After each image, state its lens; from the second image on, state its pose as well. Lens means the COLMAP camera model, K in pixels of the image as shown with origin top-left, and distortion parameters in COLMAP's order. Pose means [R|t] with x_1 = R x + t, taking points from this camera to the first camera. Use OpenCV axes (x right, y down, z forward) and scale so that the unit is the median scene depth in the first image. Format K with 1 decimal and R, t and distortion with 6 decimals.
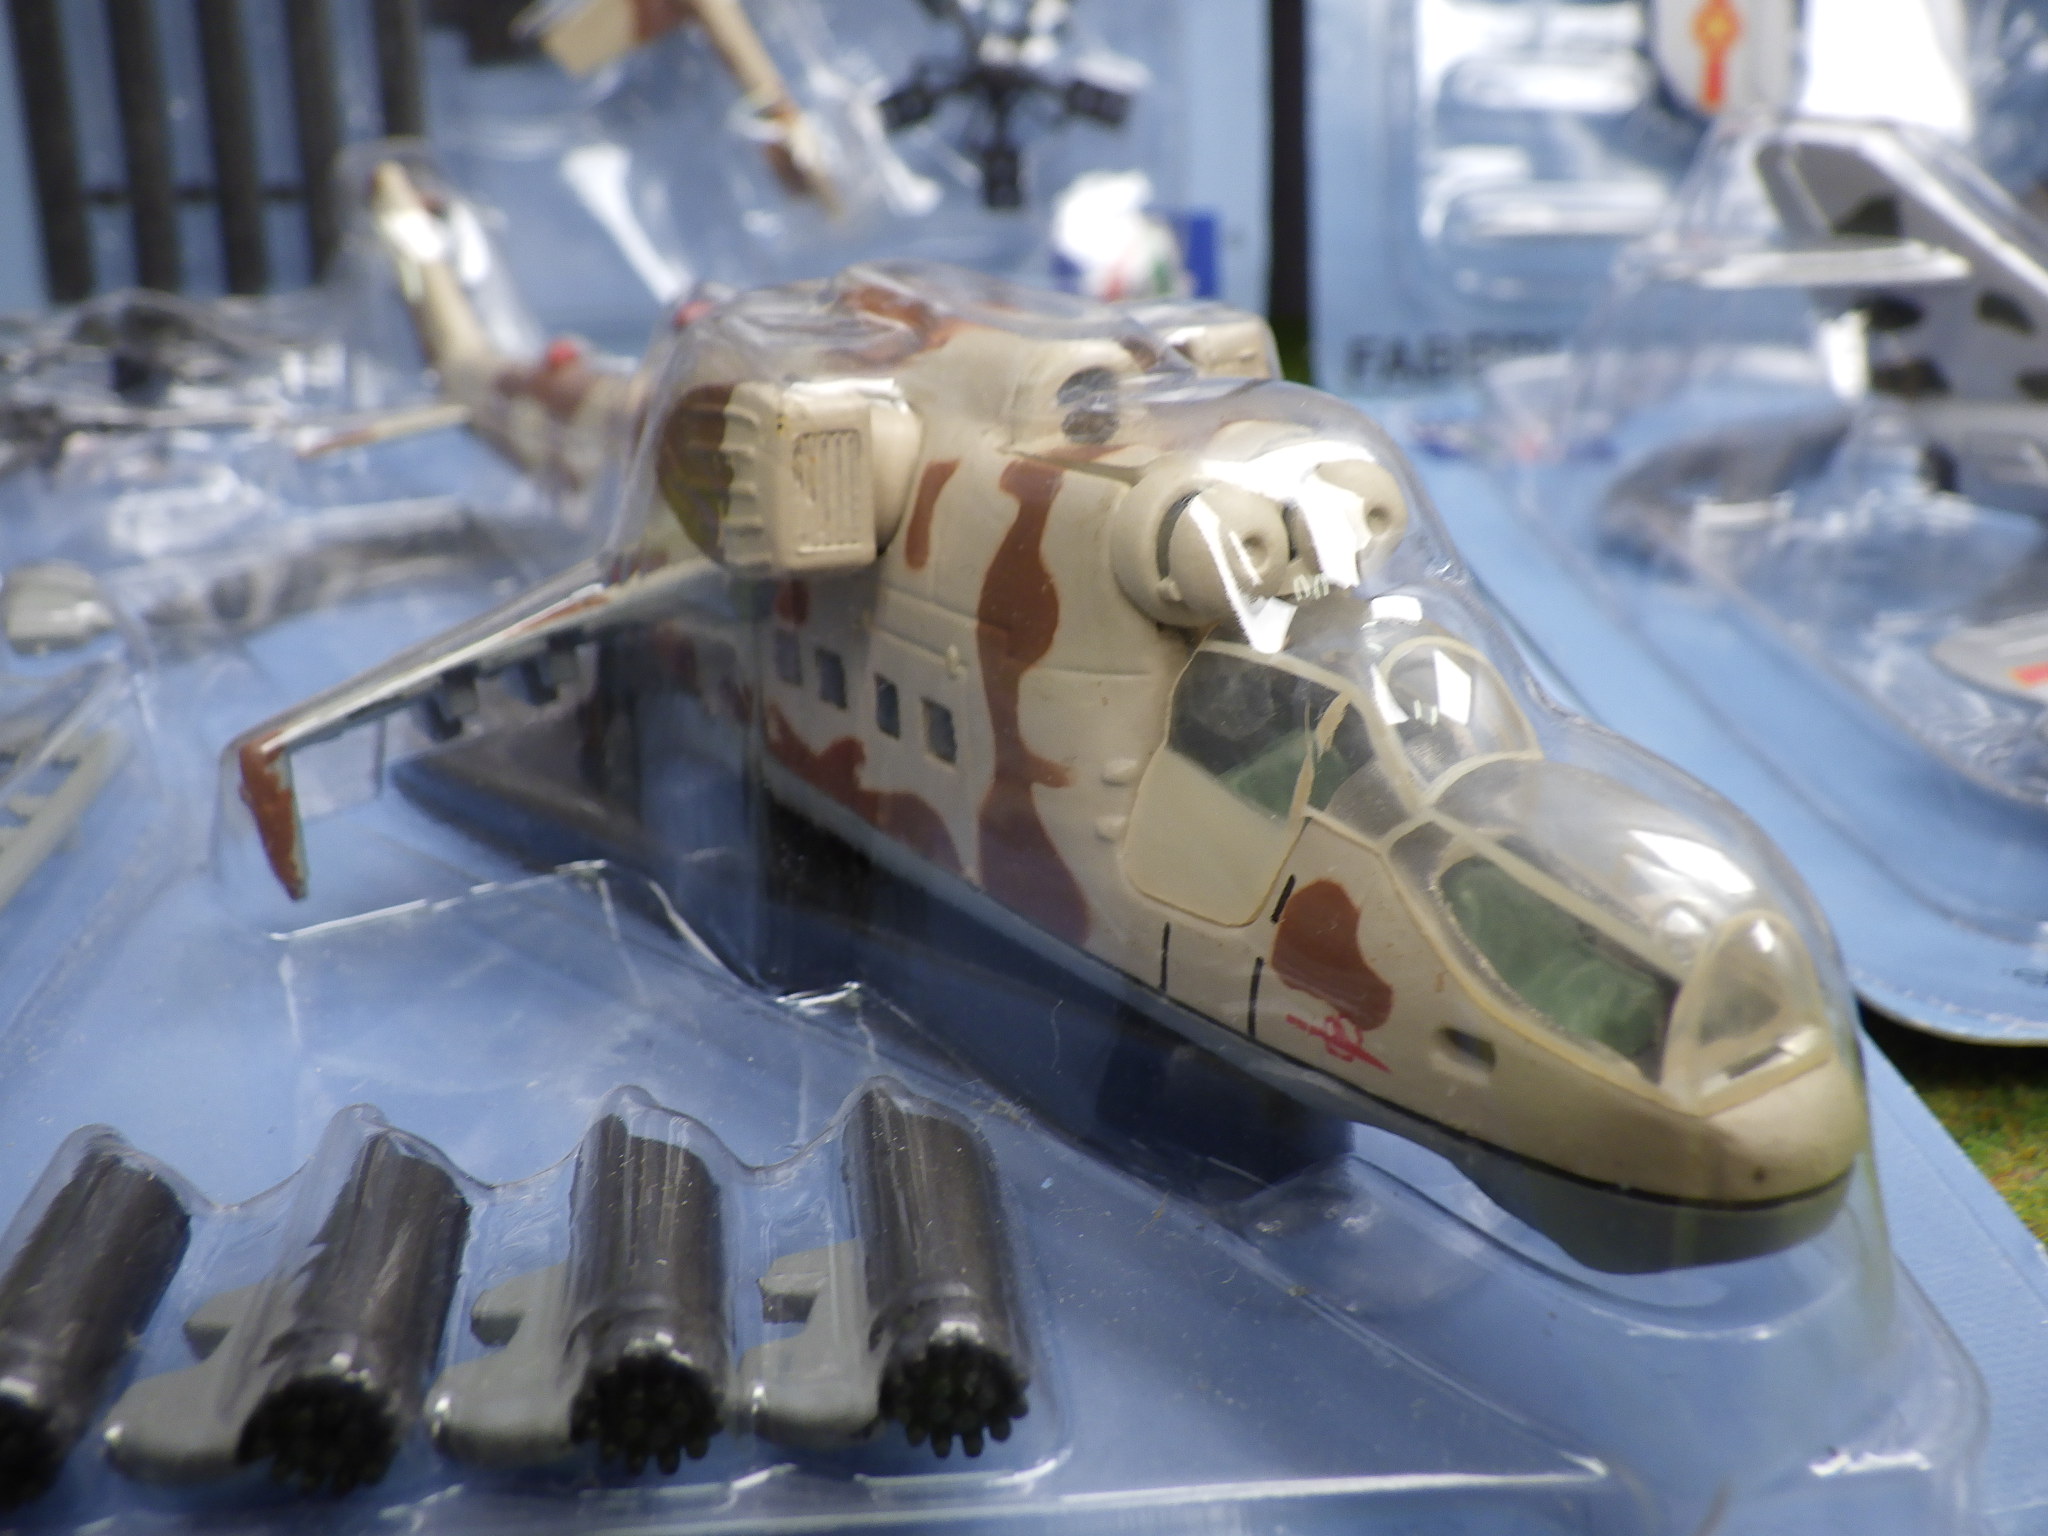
lens RADIAL K [[2049.6, 0, 1024.0], [0, 2049.6, 768.0], [0, 0, 1]] dist [0.009541, -0.017897]
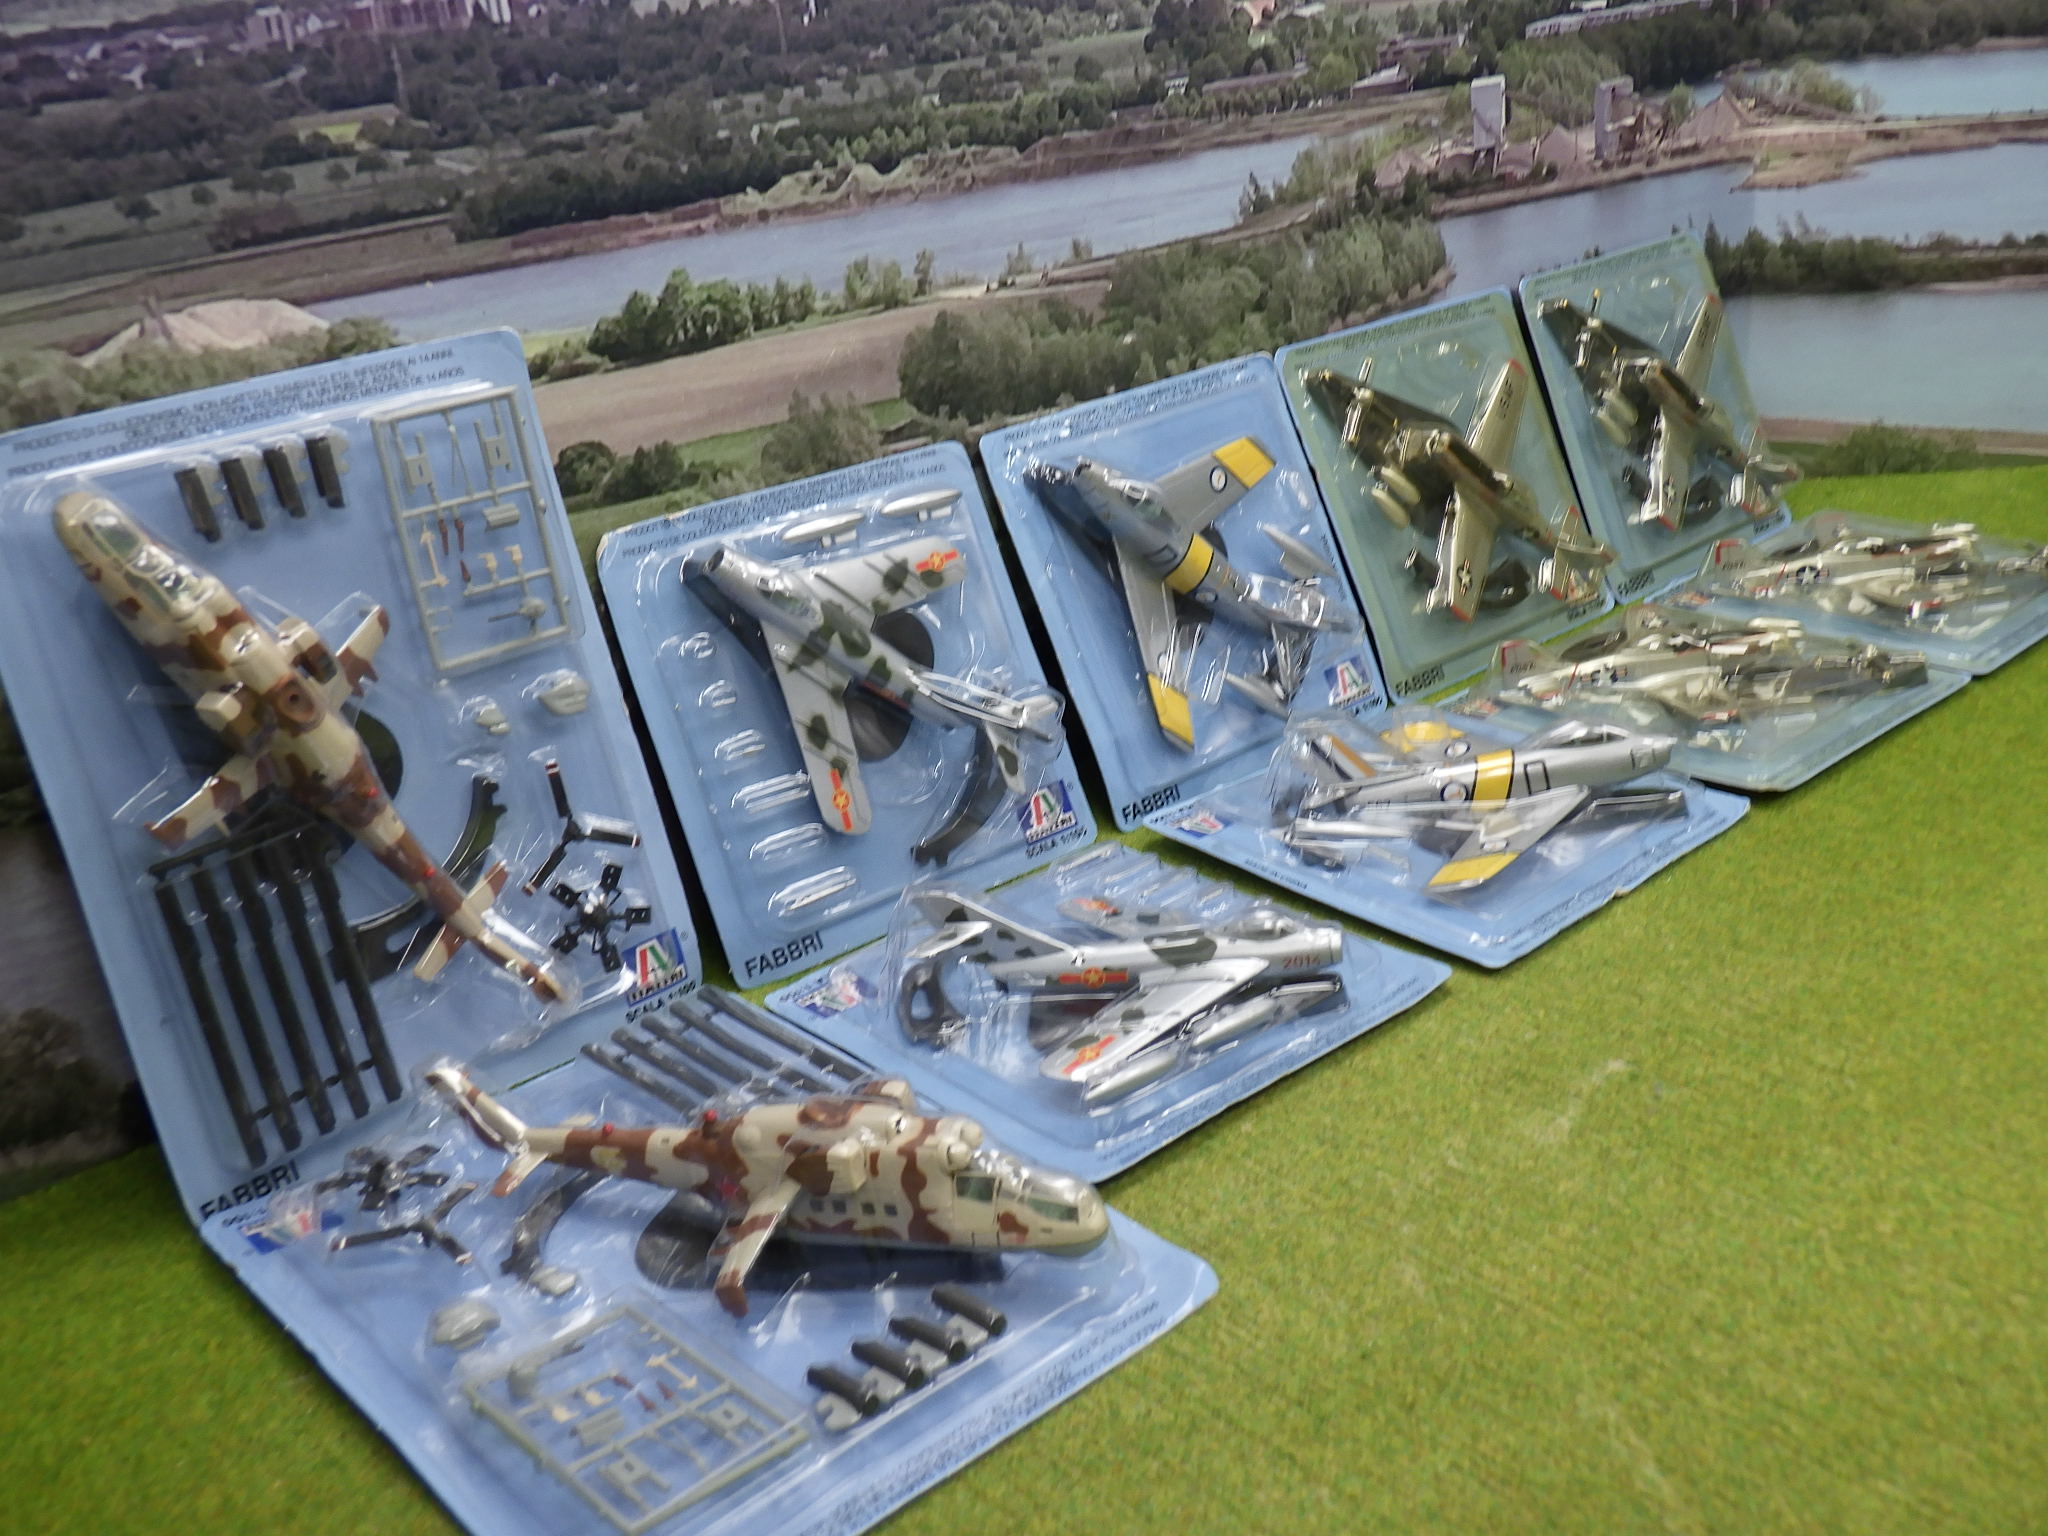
lens RADIAL K [[2049.6, 0, 1024.0], [0, 2049.6, 768.0], [0, 0, 1]] dist [0.009541, -0.017897]
pose [[0.803319, -0.285597, 0.522601, -1.739912], [0.311823, 0.949320, 0.039475, -0.949168], [-0.507390, 0.131248, 0.851663, -2.806624]]
